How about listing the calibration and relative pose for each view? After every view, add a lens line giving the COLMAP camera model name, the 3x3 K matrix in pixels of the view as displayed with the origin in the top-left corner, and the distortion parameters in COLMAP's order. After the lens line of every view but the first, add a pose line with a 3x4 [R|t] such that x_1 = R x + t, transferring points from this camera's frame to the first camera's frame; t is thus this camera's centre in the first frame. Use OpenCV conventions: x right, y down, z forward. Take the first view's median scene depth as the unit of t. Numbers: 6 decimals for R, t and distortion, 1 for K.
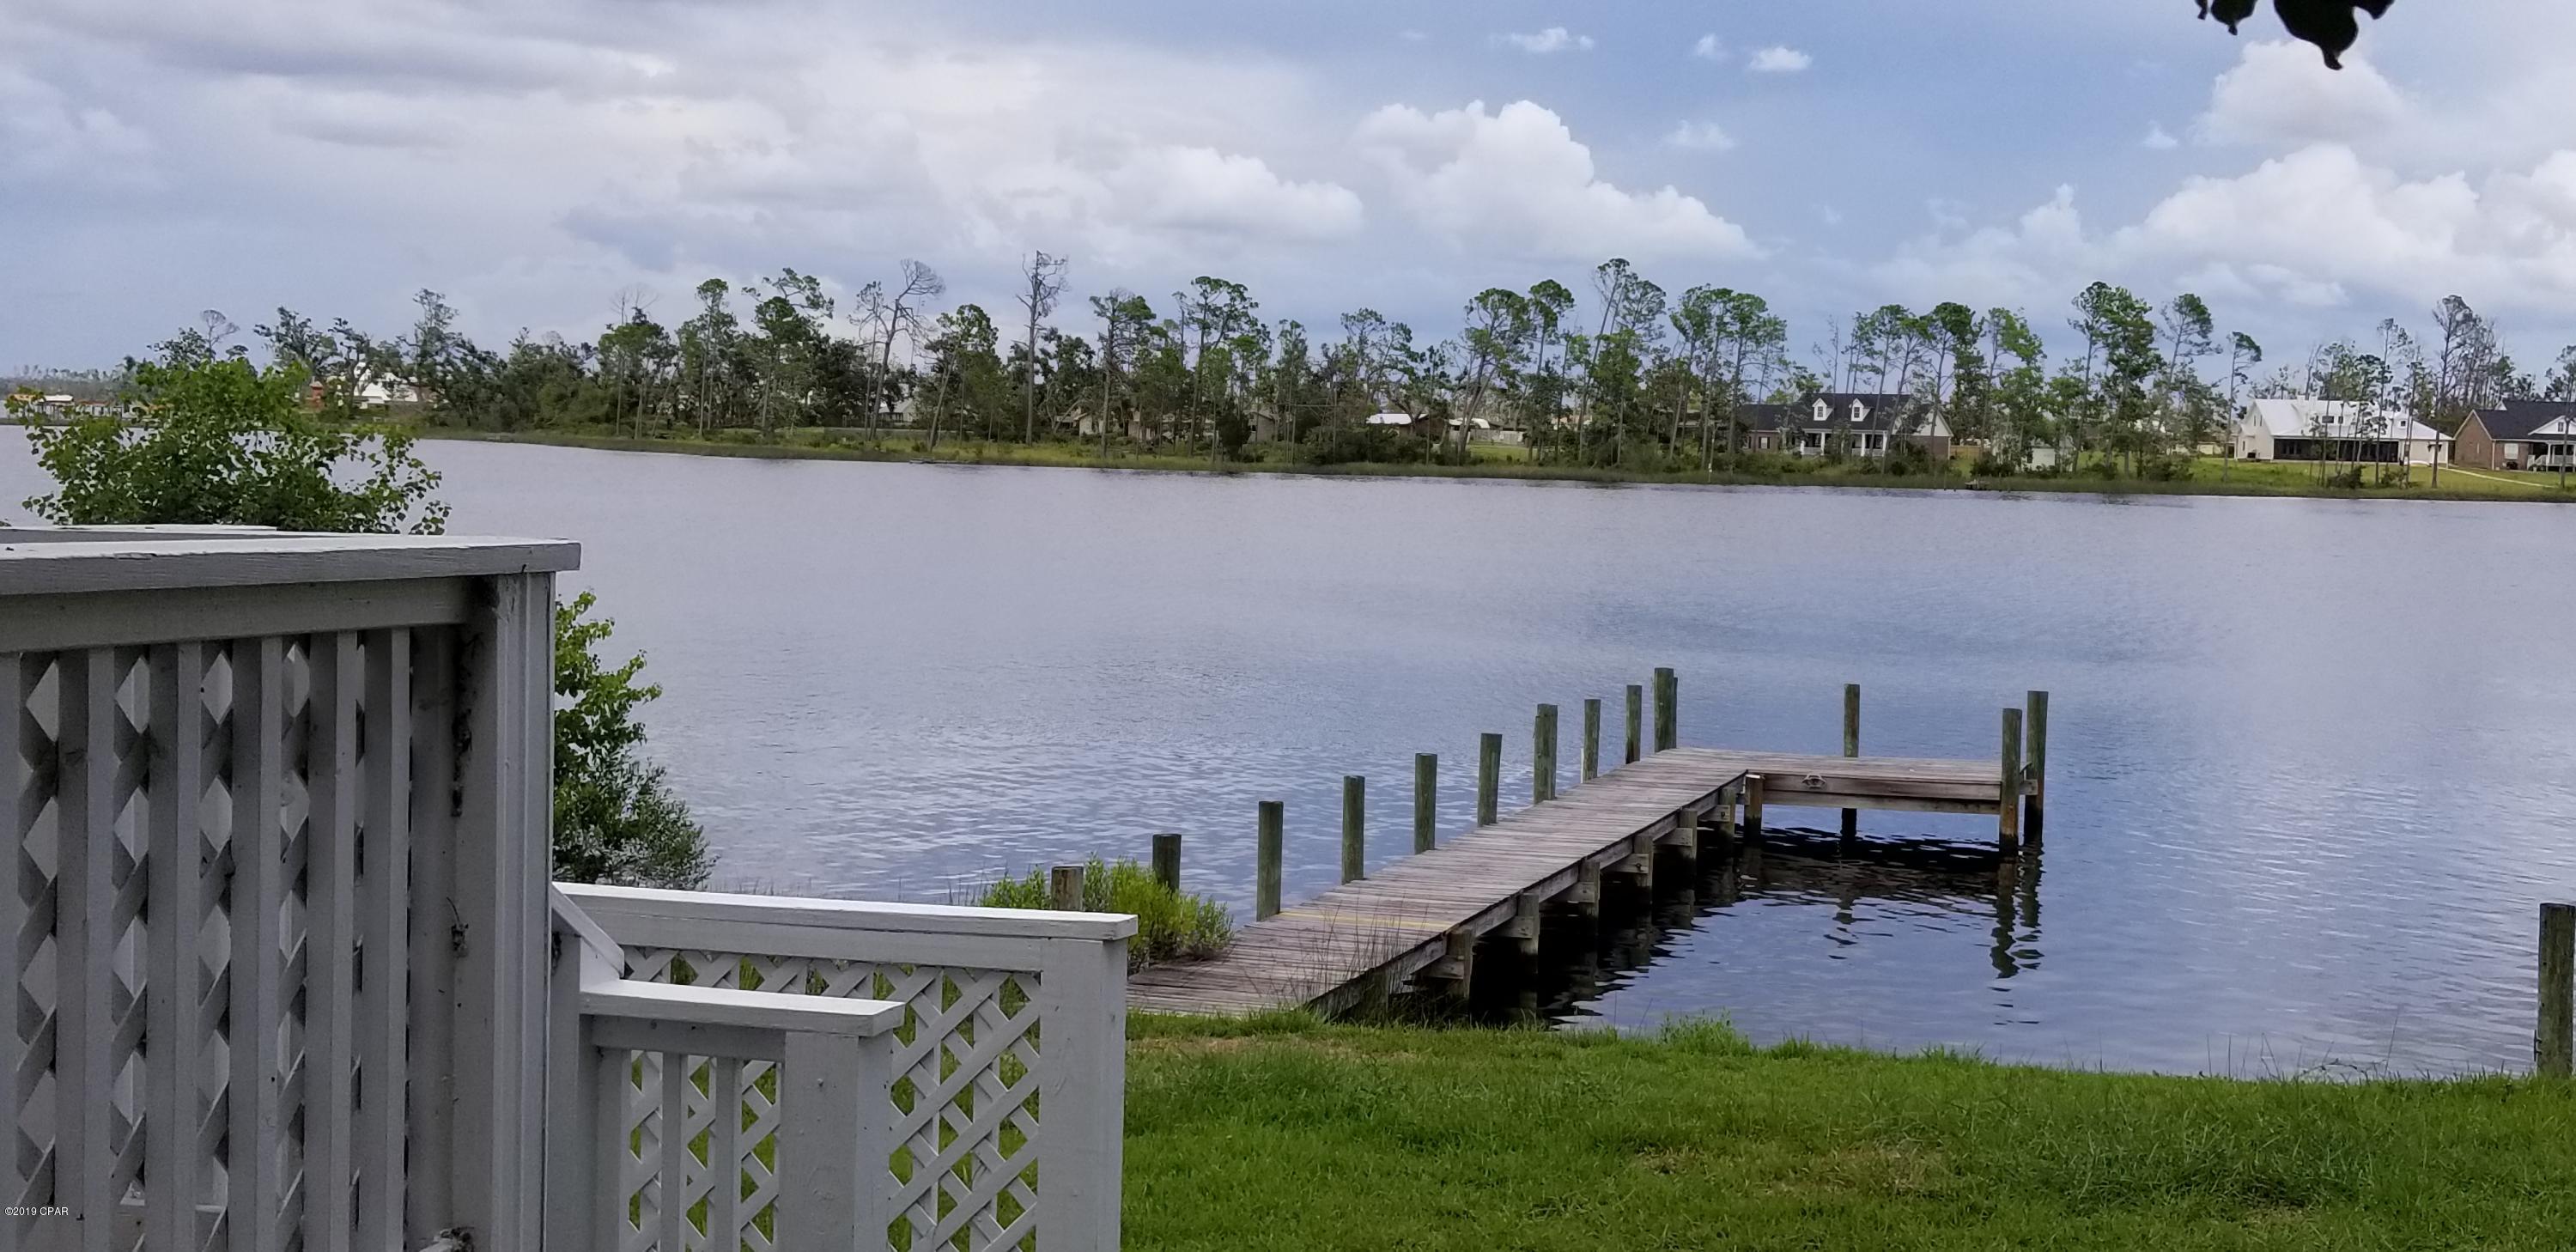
lens RADIAL K [[3335.6, 0, 1248.0], [0, 3335.6, 688.5], [0, 0, 1]] dist [0.111371, -0.050057]
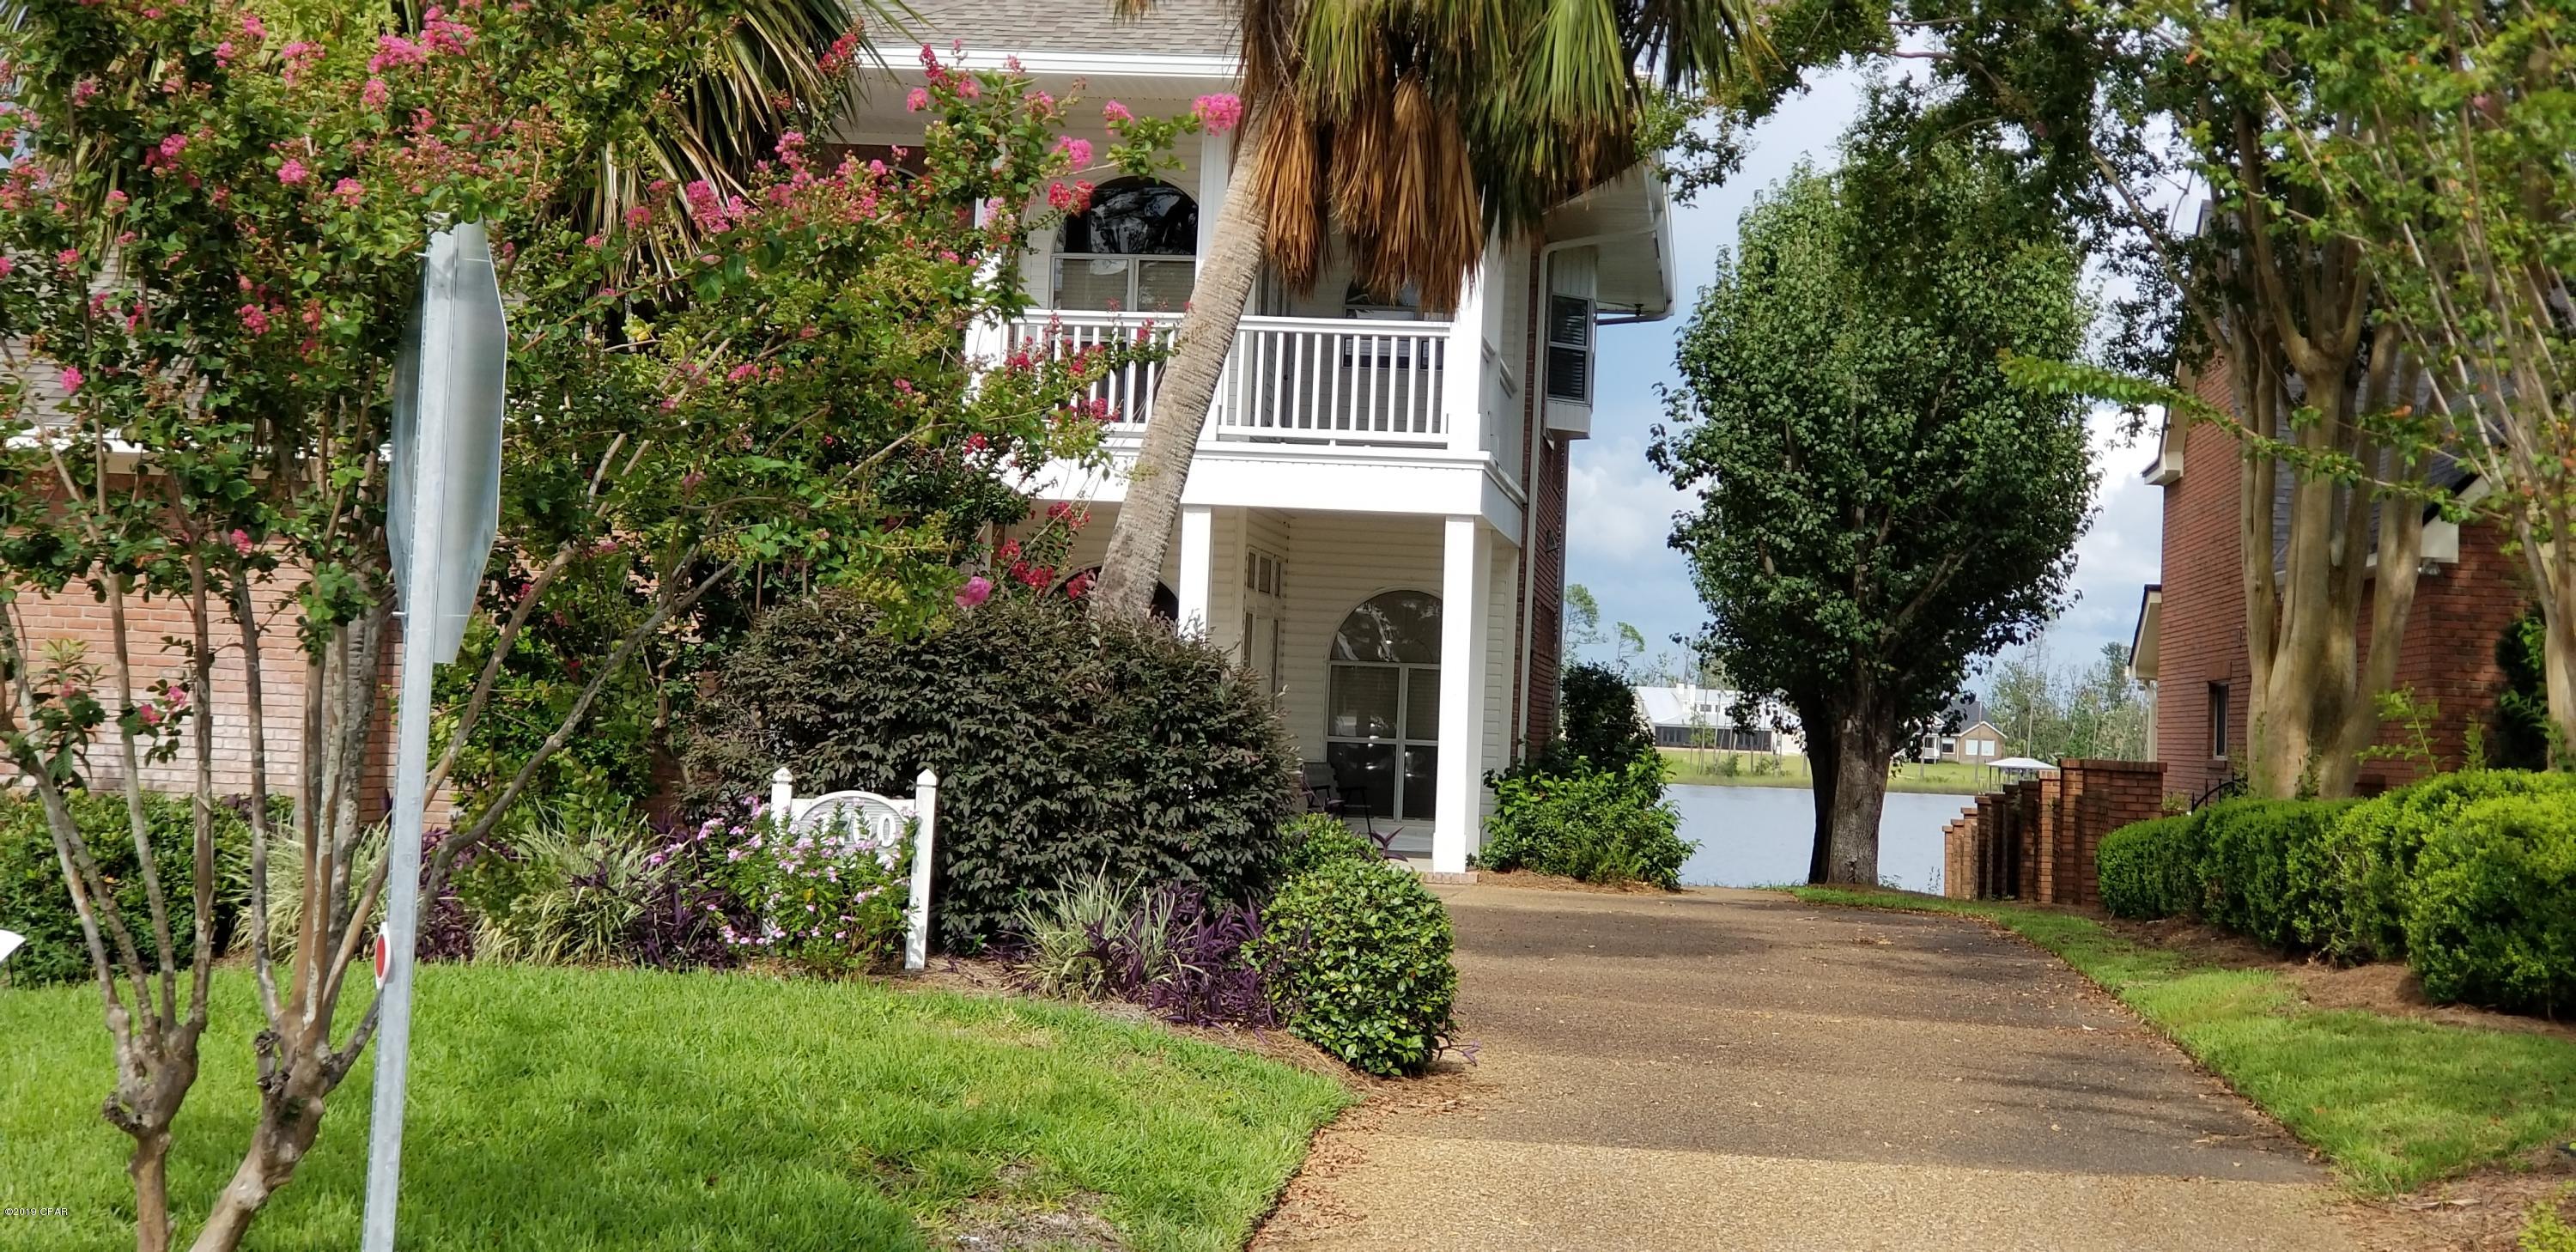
lens RADIAL K [[3959.8, 0, 1423.3], [0, 3959.8, 617.4], [0, 0, 1]] dist [0.293329, -1.559483]
pose [[0.971456, 0.021141, 0.236275, -0.032850], [0.002096, 0.995217, -0.097669, 0.006826], [-0.237210, 0.095377, 0.966765, -0.099199]]
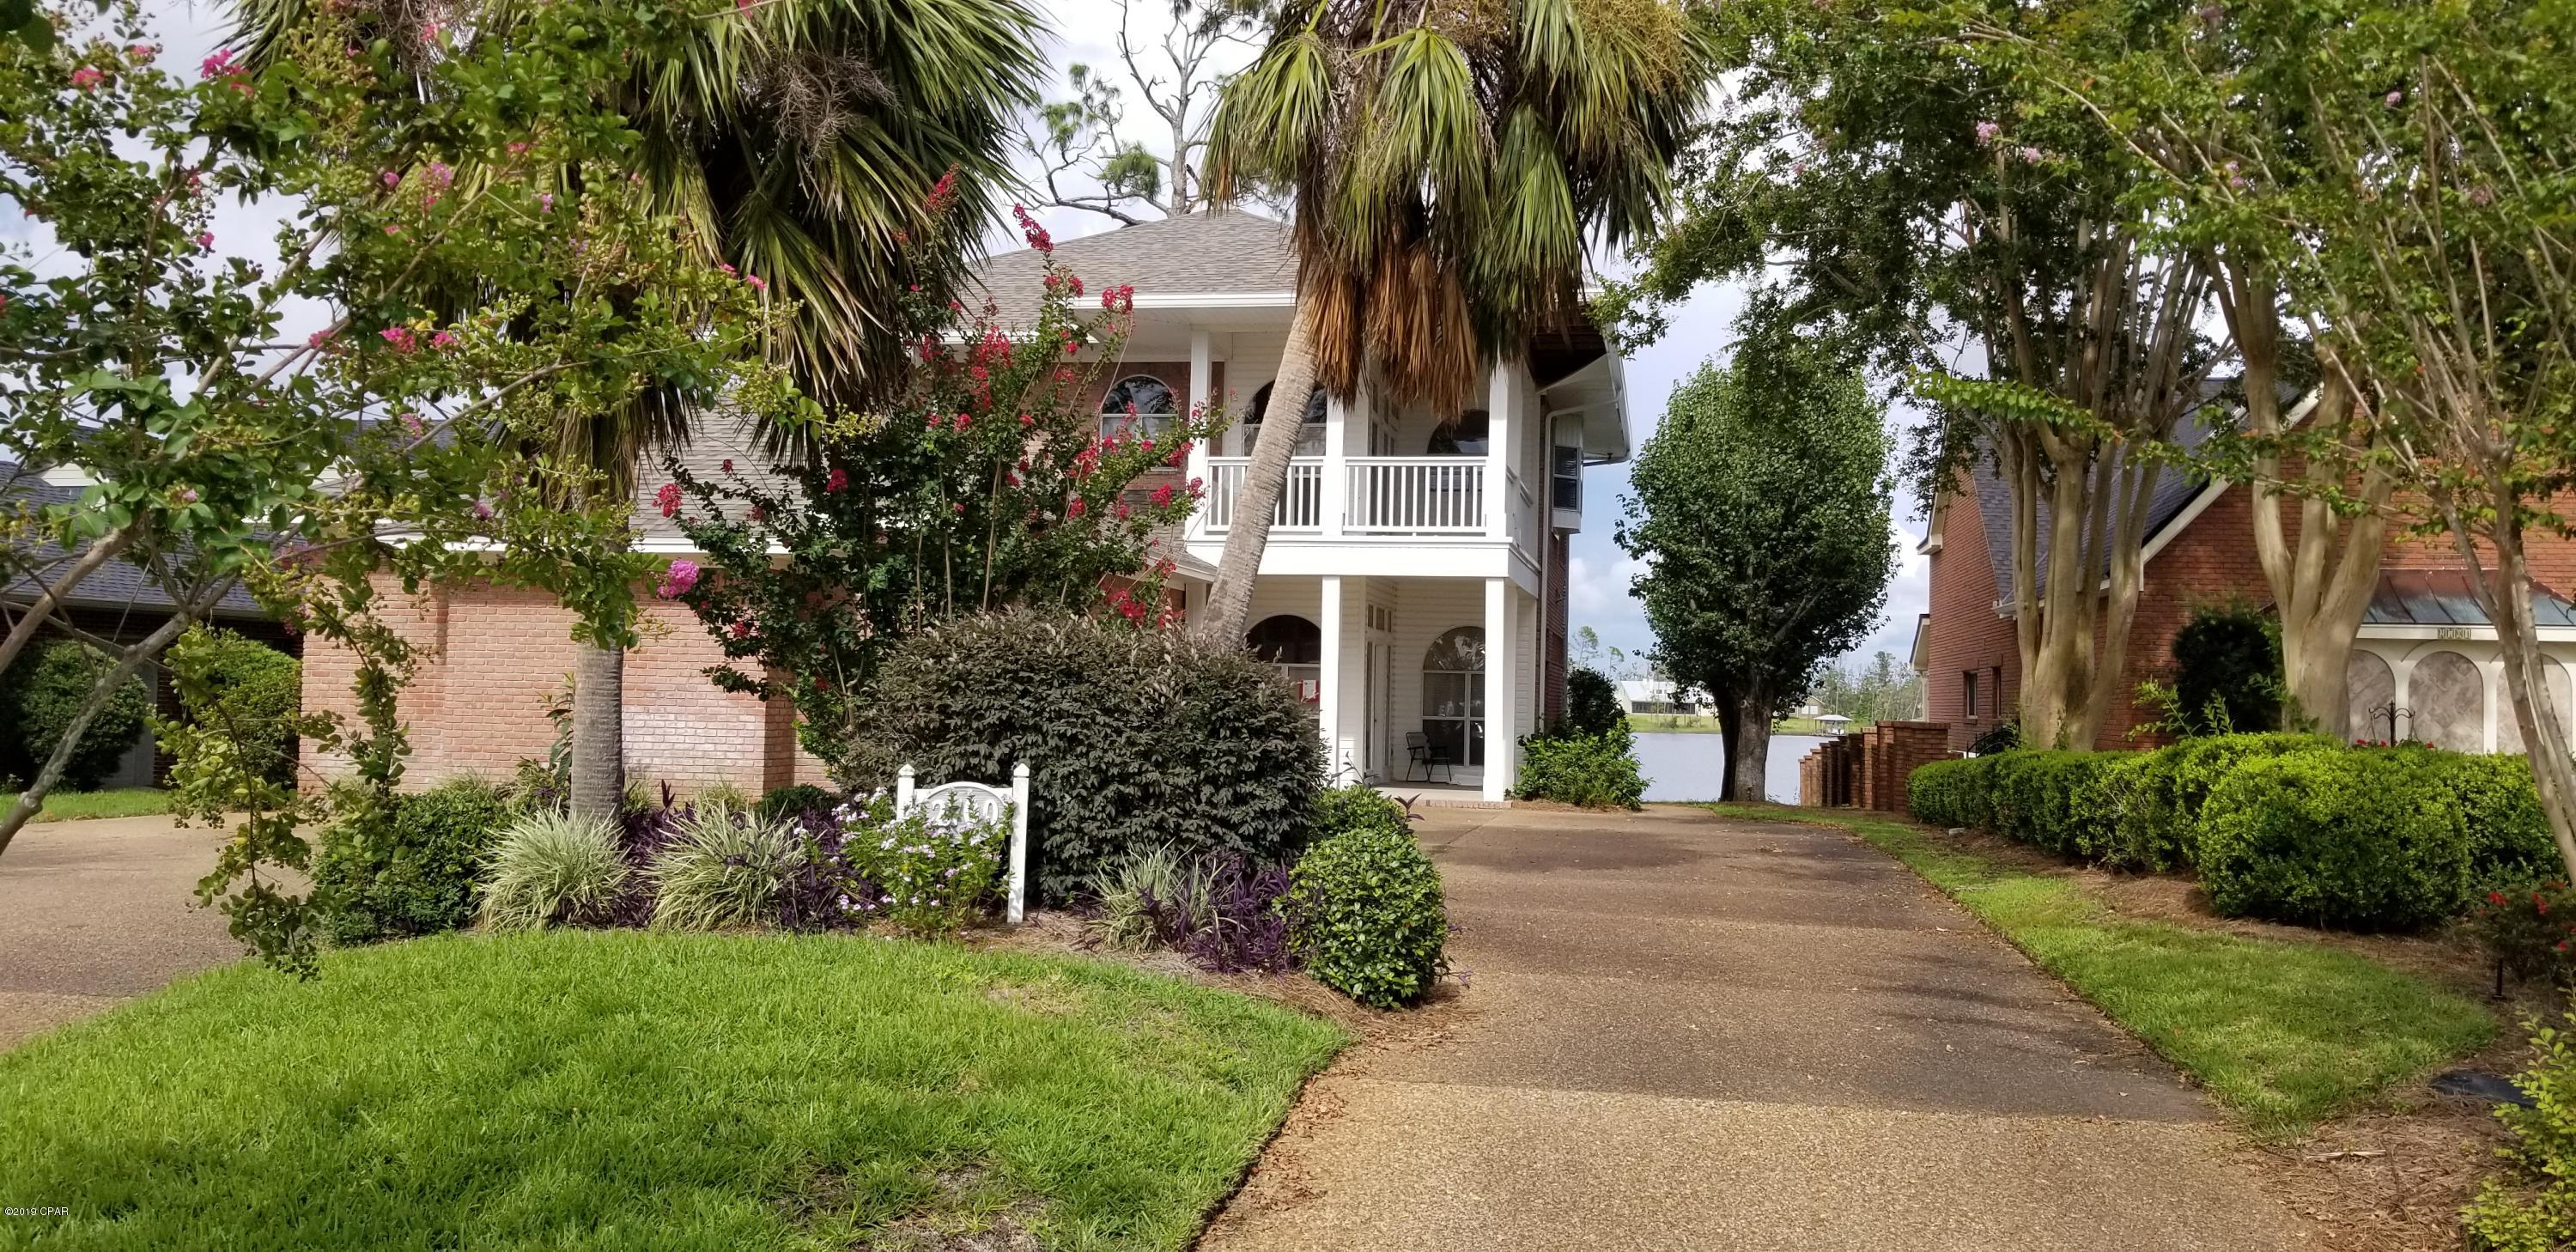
lens RADIAL K [[2097.5, 0, 1329.5], [0, 2097.5, 644.9], [0, 0, 1]] dist [0.125078, -0.271384]
pose [[0.988083, -0.001908, 0.153912, -0.029317], [0.017536, 0.994808, -0.100245, 0.005900], [-0.152922, 0.101749, 0.982986, -0.088692]]
